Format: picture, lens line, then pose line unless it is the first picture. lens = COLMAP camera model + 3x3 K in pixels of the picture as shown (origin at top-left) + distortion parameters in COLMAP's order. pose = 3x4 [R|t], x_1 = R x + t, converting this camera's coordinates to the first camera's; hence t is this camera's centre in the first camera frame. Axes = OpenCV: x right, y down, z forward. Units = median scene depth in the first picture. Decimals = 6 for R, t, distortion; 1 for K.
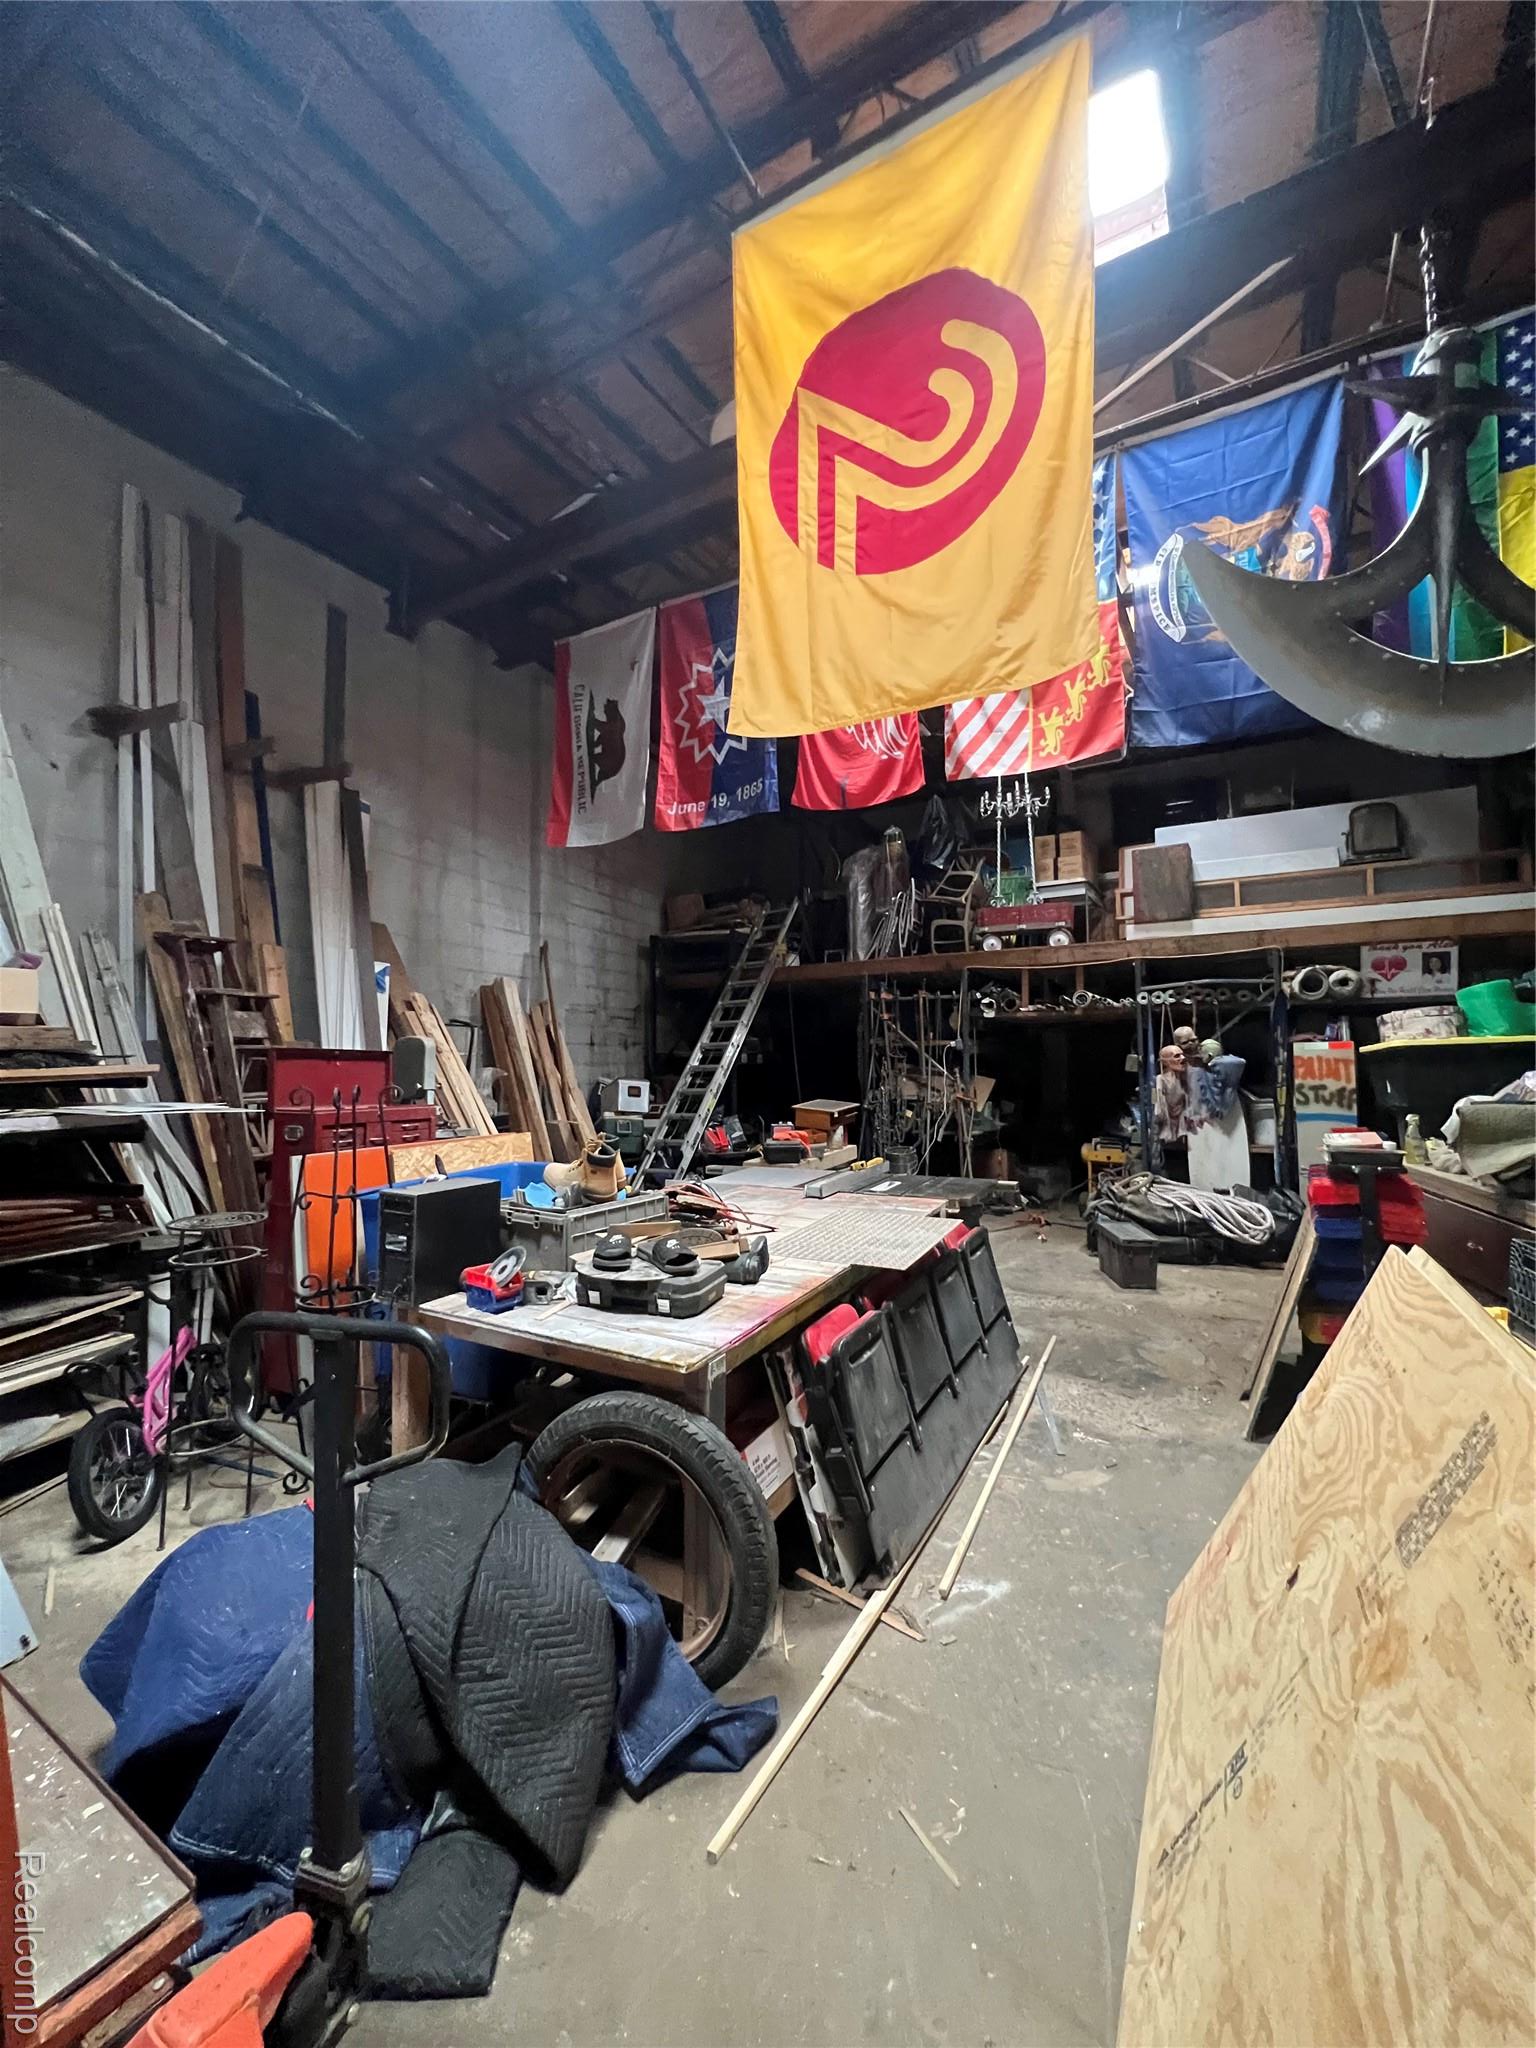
lens RADIAL K [[821.6, 0, 758.8], [0, 821.6, 1025.6], [0, 0, 1]] dist [-0.011426, 0.003109]
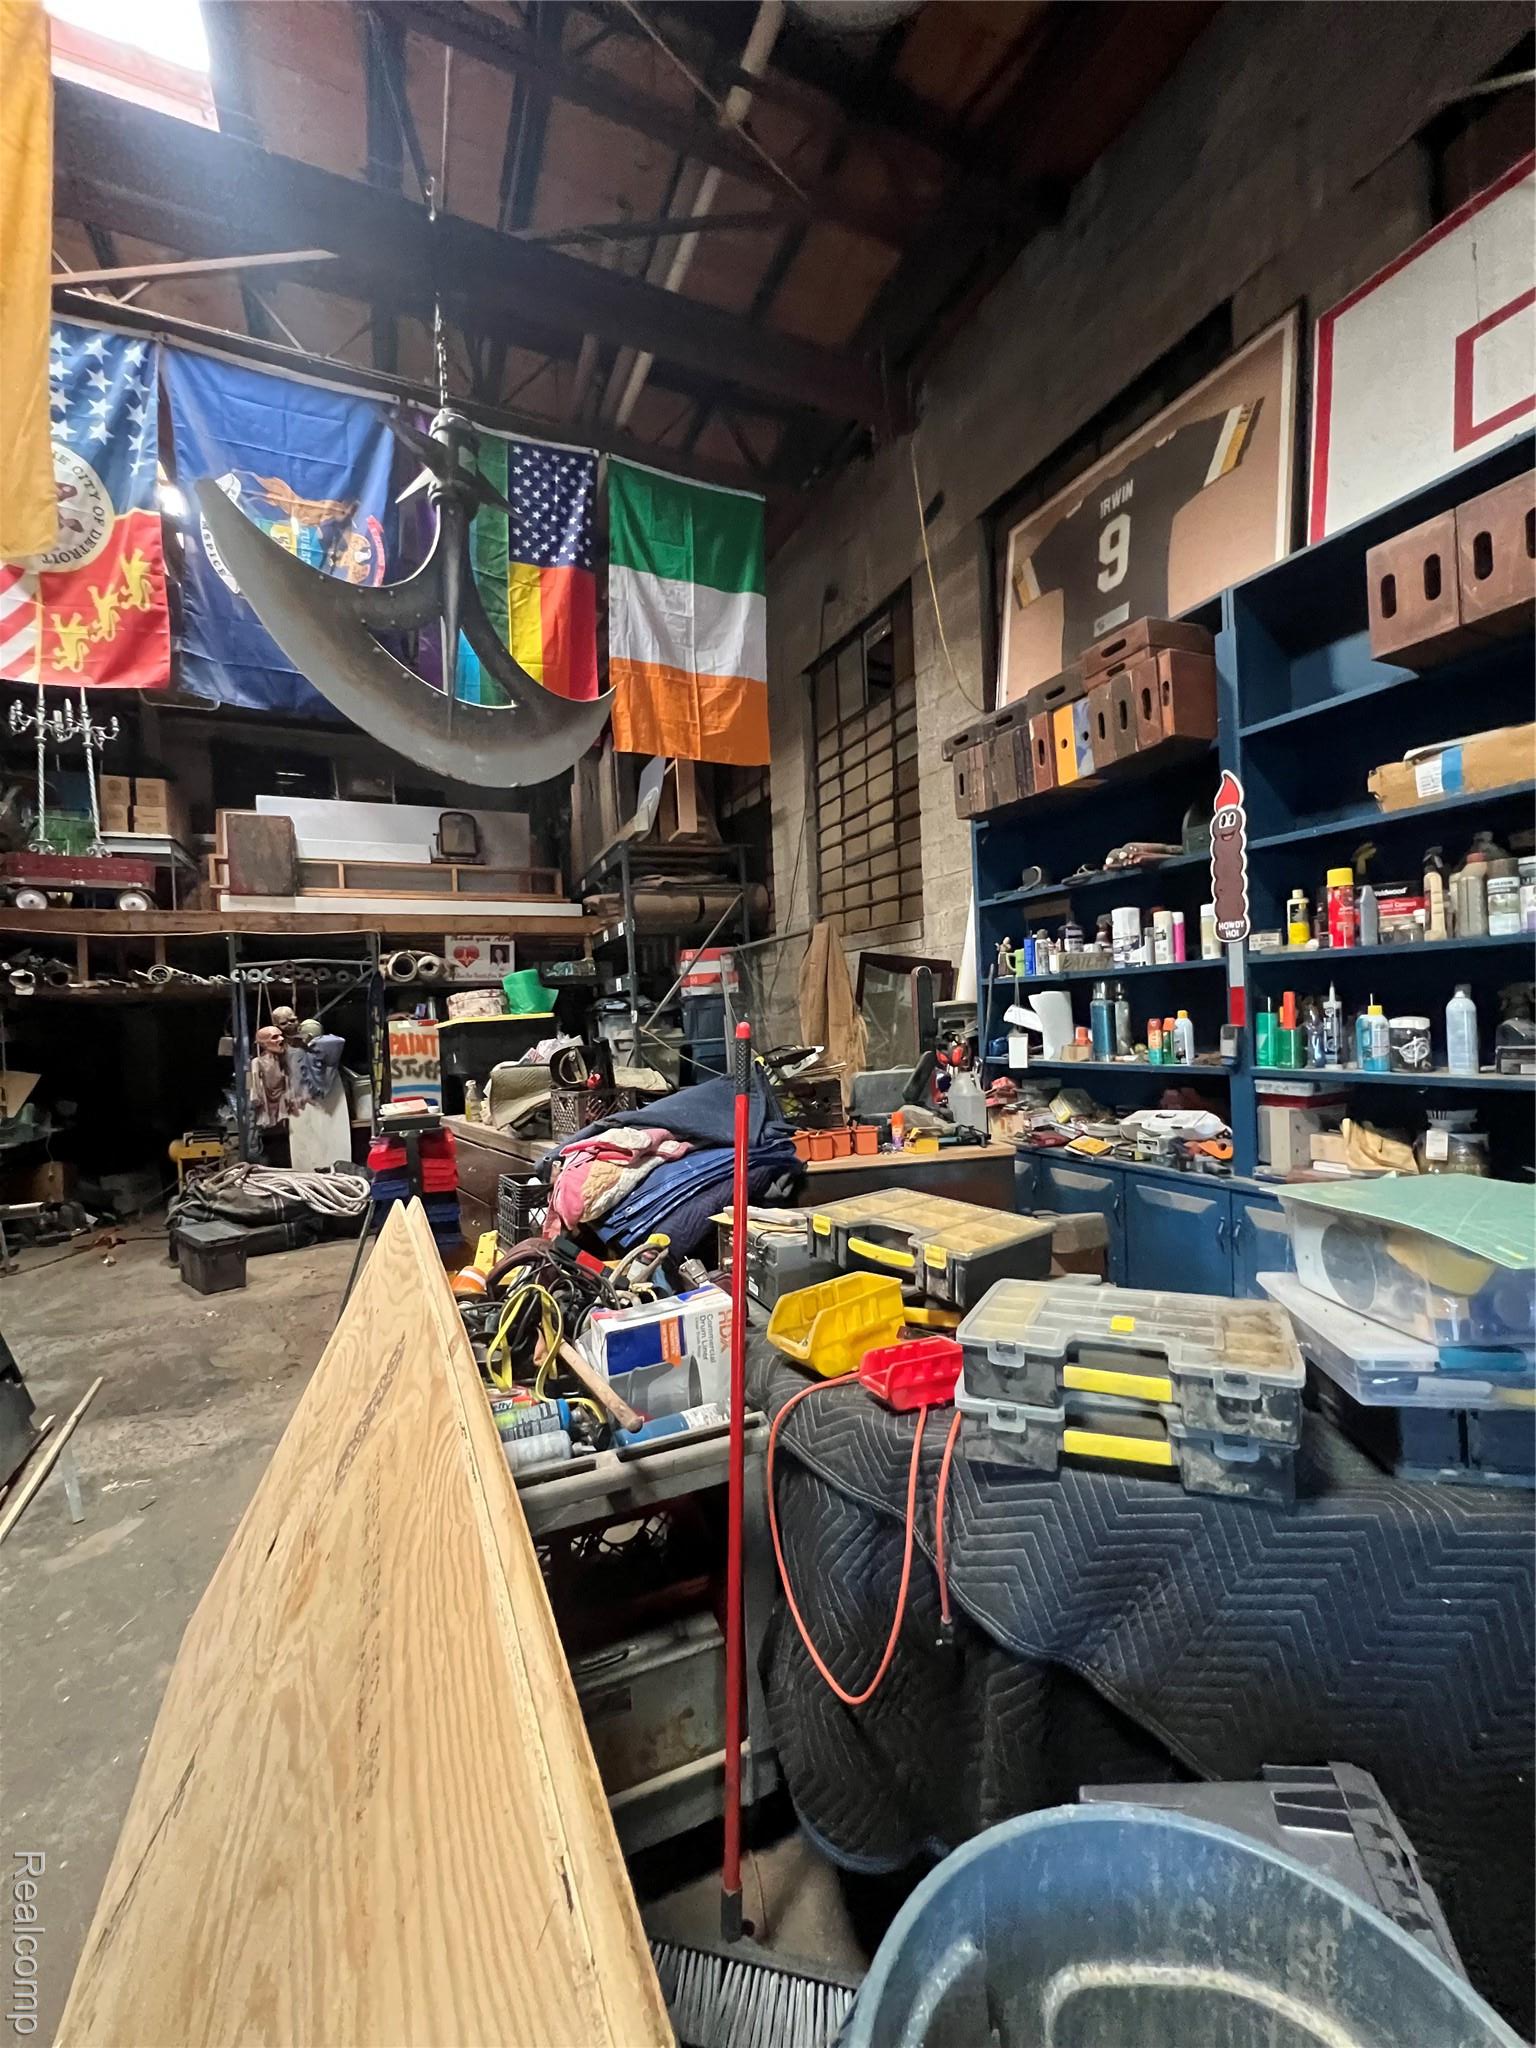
lens RADIAL K [[821.6, 0, 777.4], [0, 821.6, 1025.4], [0, 0, 1]] dist [-0.011426, 0.003109]
pose [[0.555933, -0.019830, 0.830990, 0.059704], [-0.000323, 0.999710, 0.024072, 0.000243], [-0.831227, -0.013651, 0.555766, -0.029357]]
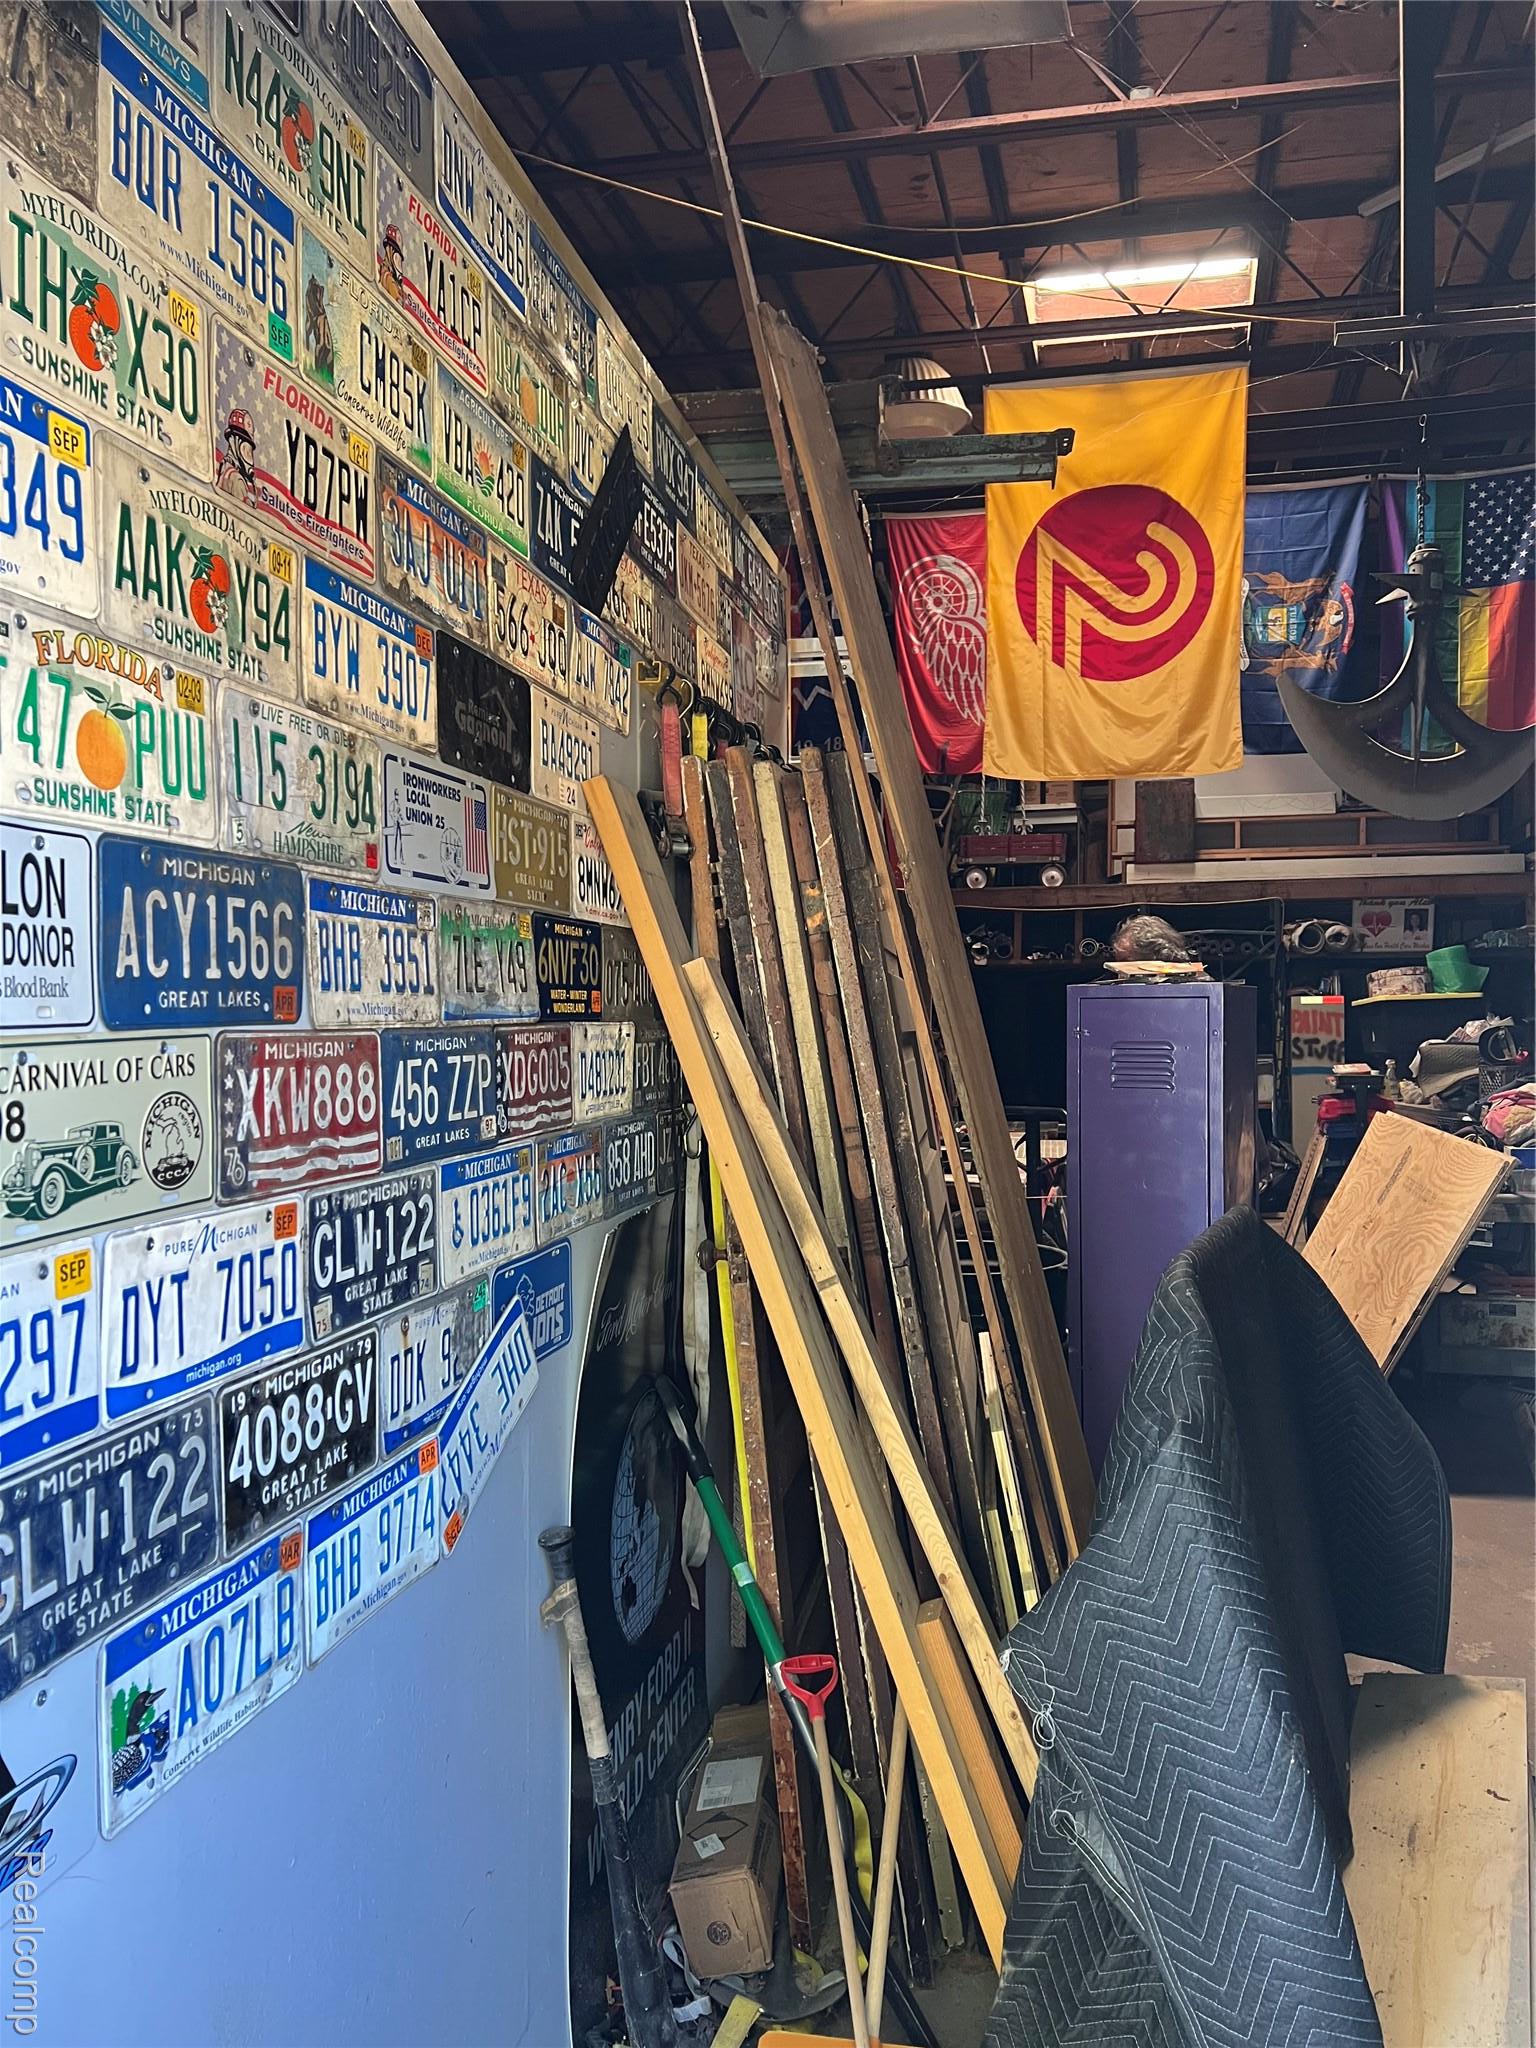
lens RADIAL K [[1539.1, 0, 794.8], [0, 1539.1, 1041.8], [0, 0, 1]] dist [0.066374, -0.084576]
pose [[0.953996, -0.002642, 0.299807, -0.670760], [-0.013523, 0.998564, 0.051829, -0.018913], [-0.299513, -0.053499, 0.952591, -0.848563]]
